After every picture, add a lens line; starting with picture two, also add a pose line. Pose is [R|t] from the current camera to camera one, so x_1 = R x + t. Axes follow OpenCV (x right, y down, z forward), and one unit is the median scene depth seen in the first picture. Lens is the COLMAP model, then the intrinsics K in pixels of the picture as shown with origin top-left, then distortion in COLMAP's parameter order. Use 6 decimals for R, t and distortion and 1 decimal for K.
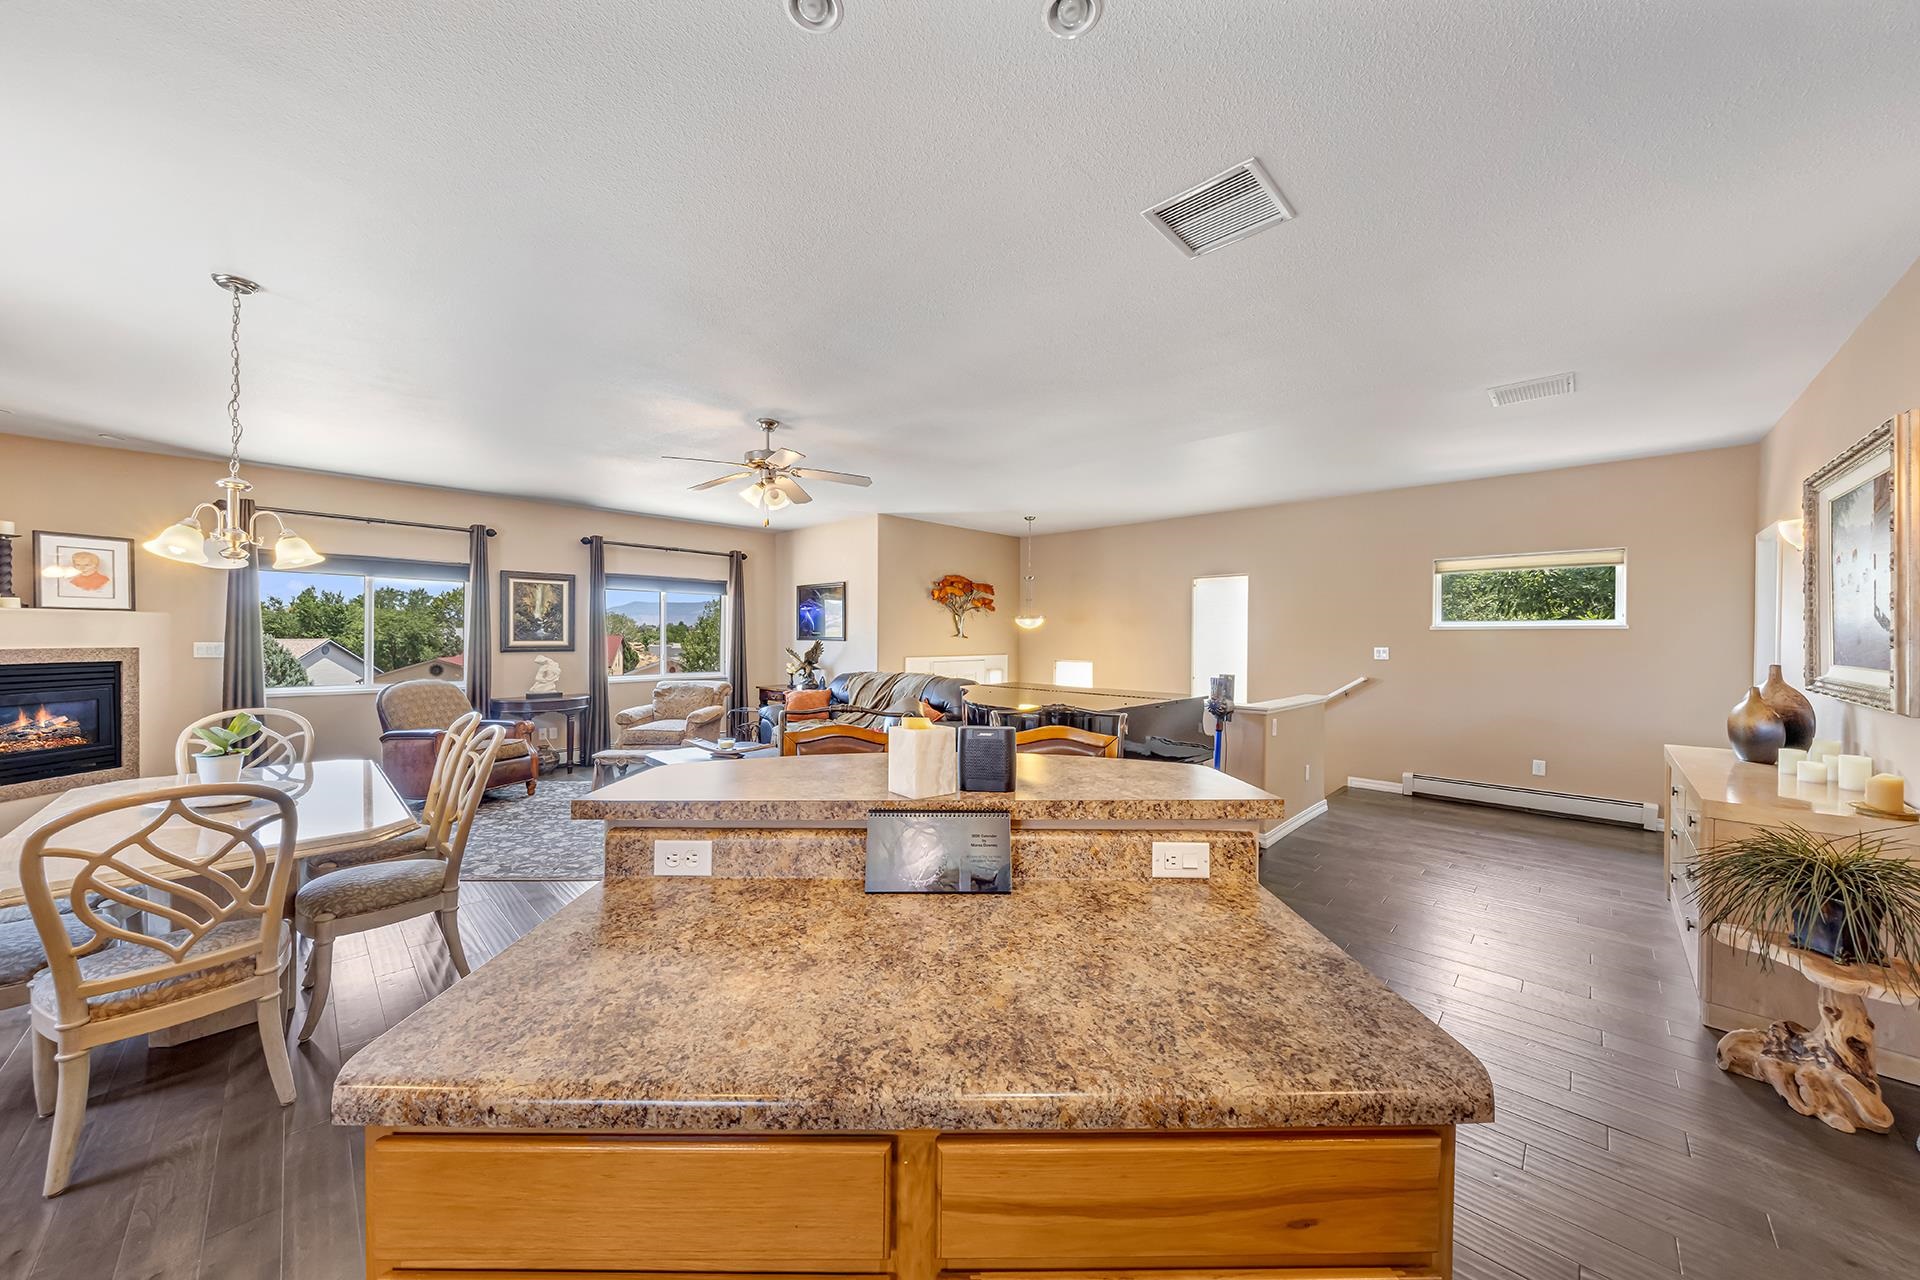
lens RADIAL K [[652.5, 0, 957.3], [0, 652.5, 637.6], [0, 0, 1]] dist [0.001464, -0.000726]
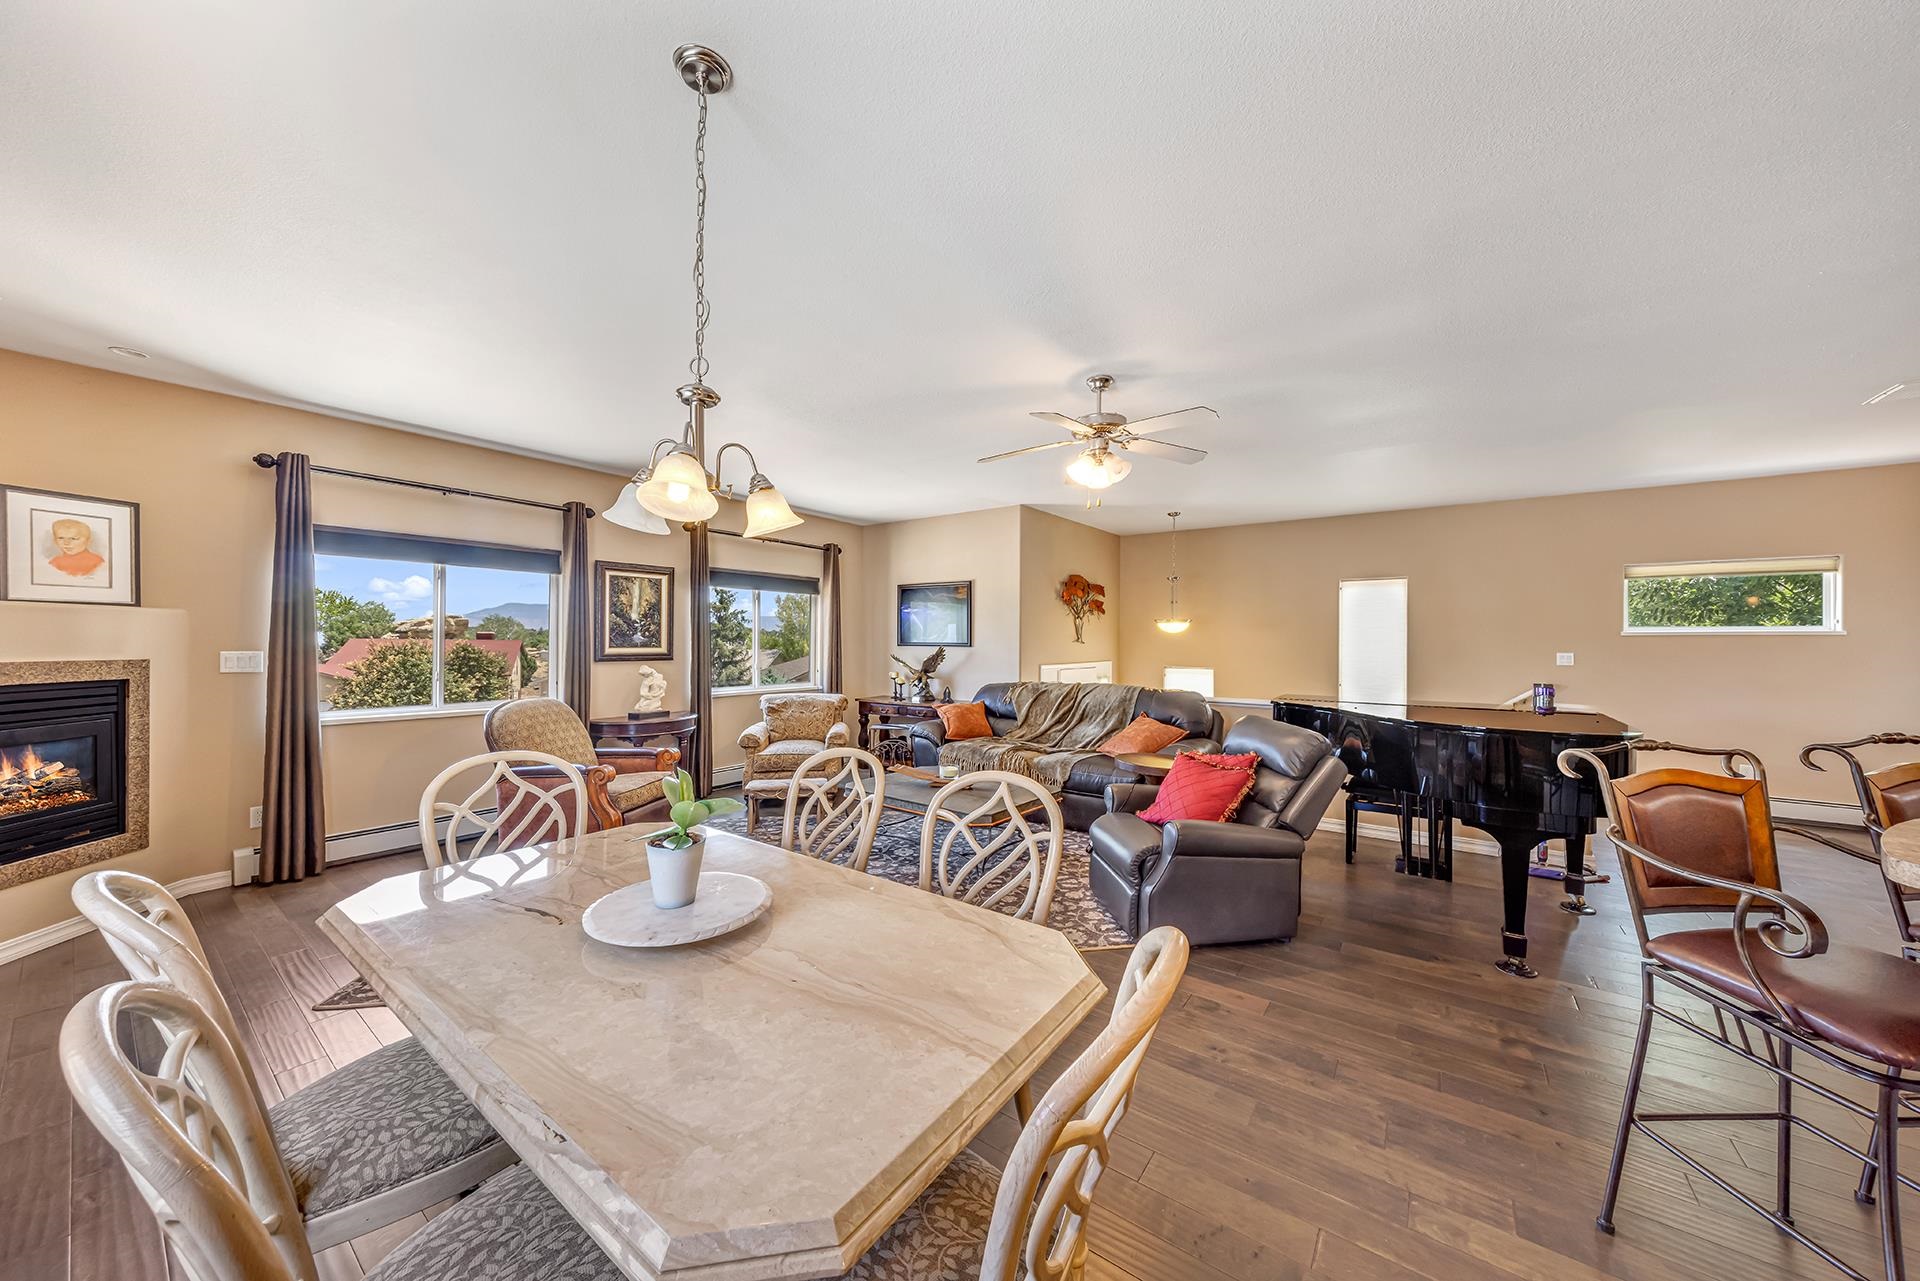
lens RADIAL K [[652.5, 0, 949.9], [0, 652.5, 637.0], [0, 0, 1]] dist [0.001464, -0.000726]
pose [[0.990006, 0.000585, 0.141022, -0.378544], [0.000509, 0.999970, -0.007721, -0.001686], [-0.141022, 0.007716, 0.989976, 0.142320]]
